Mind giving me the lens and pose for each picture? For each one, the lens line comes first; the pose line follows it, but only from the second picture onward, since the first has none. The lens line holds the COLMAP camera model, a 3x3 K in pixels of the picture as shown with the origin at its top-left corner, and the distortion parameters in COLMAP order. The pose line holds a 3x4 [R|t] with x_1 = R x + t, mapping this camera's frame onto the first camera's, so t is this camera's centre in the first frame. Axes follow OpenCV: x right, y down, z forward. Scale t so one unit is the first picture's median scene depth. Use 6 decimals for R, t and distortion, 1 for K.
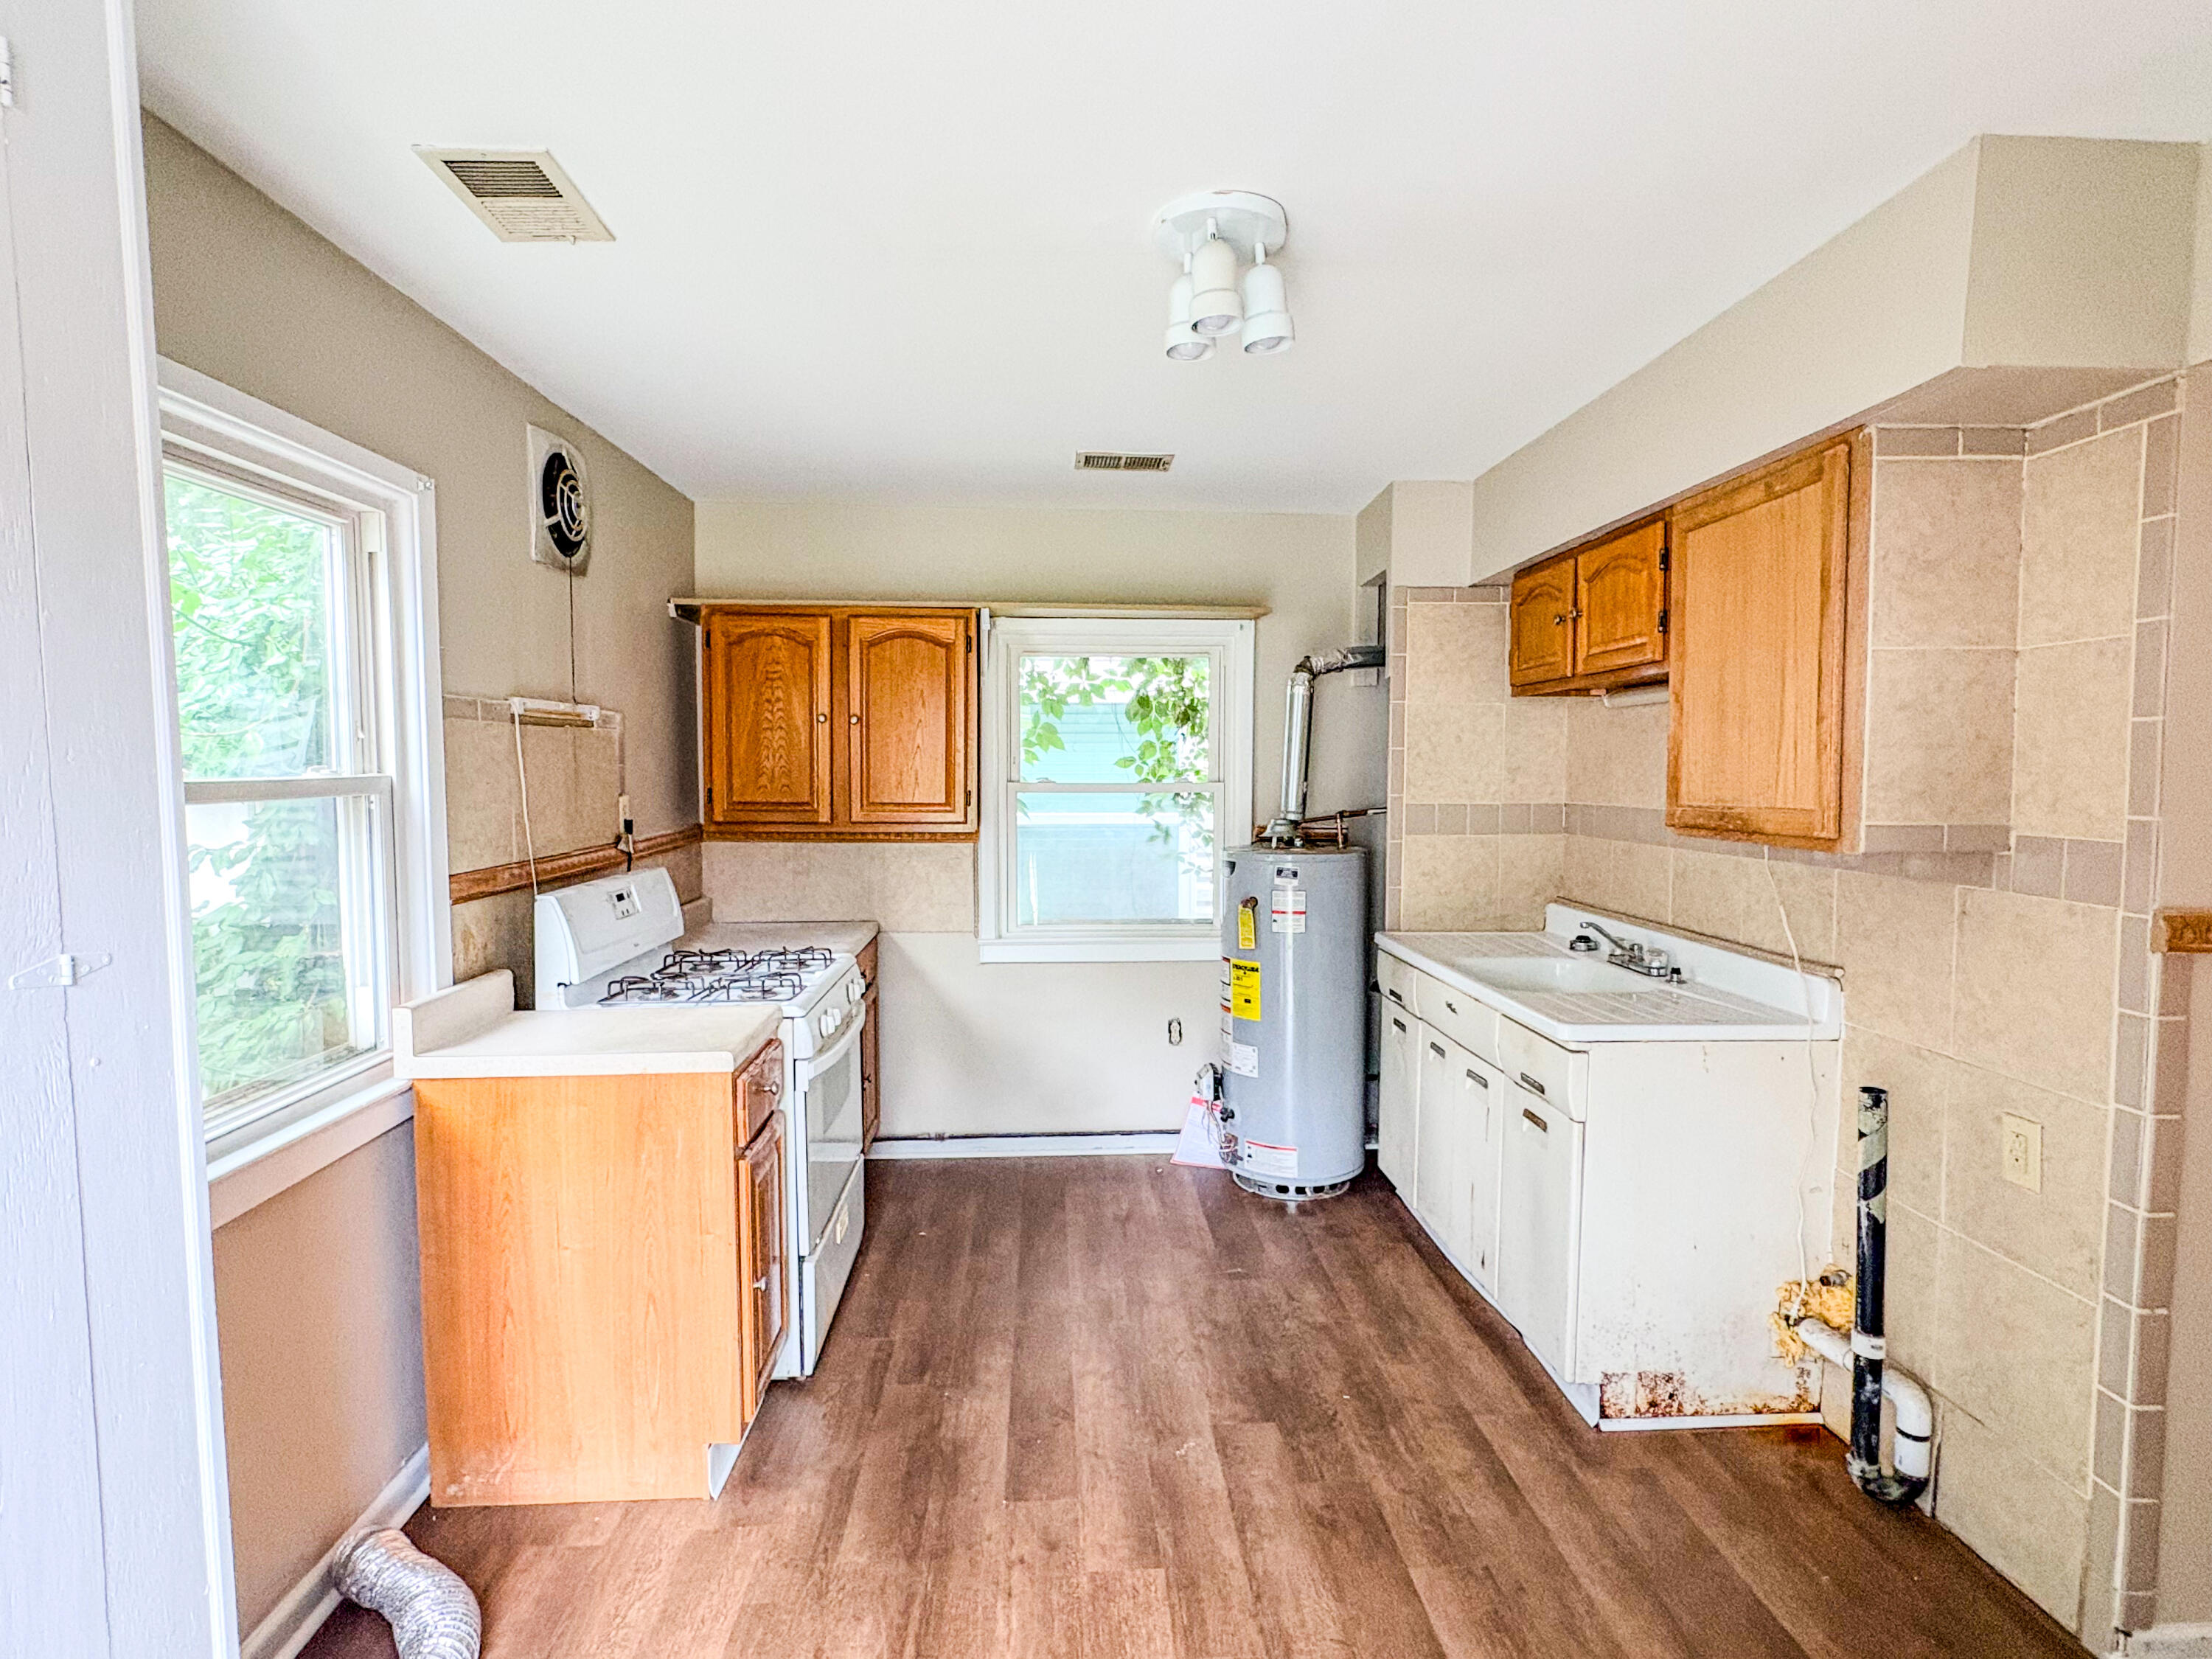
lens RADIAL K [[1099.1, 0, 1107.8], [0, 1099.1, 828.7], [0, 0, 1]] dist [-0.002030, 0.000409]
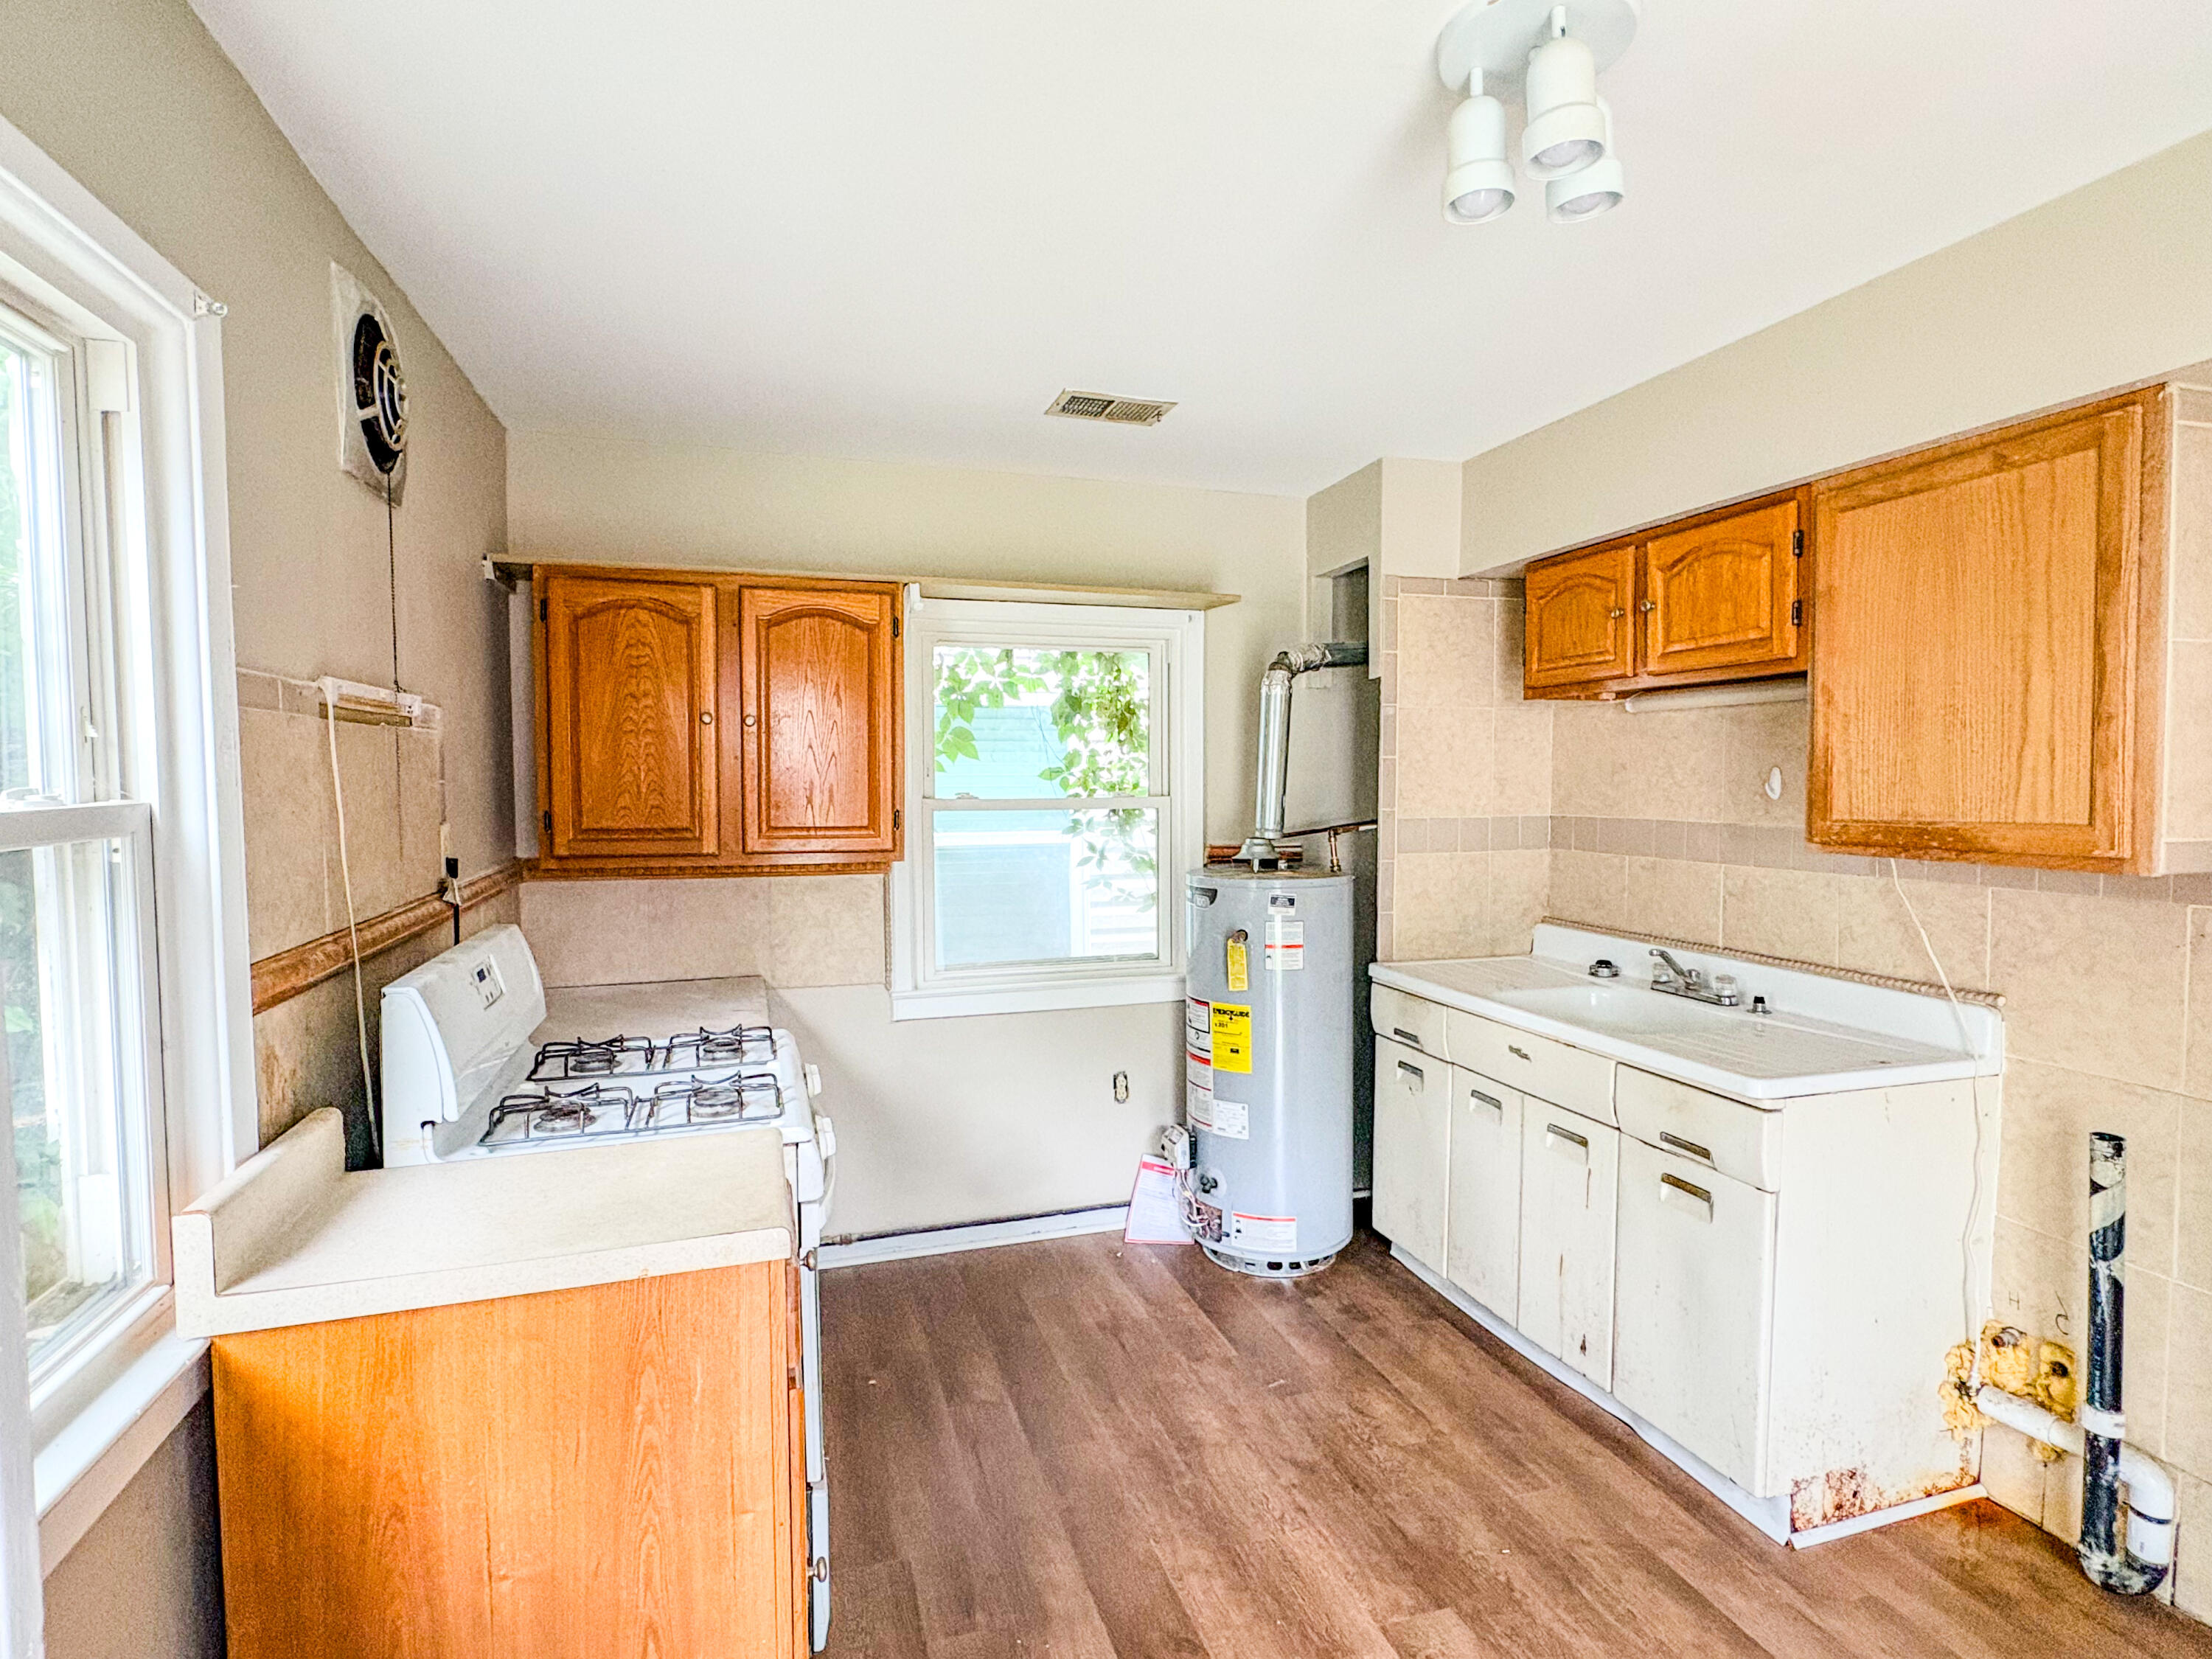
lens RADIAL K [[1108.5, 0, 1106.0], [0, 1108.5, 829.5], [0, 0, 1]] dist [0.000719, -0.000237]
pose [[0.970215, -0.016433, 0.241686, -0.196790], [0.018635, 0.999803, -0.006829, -0.013621], [-0.241526, 0.011129, 0.970331, 0.201866]]
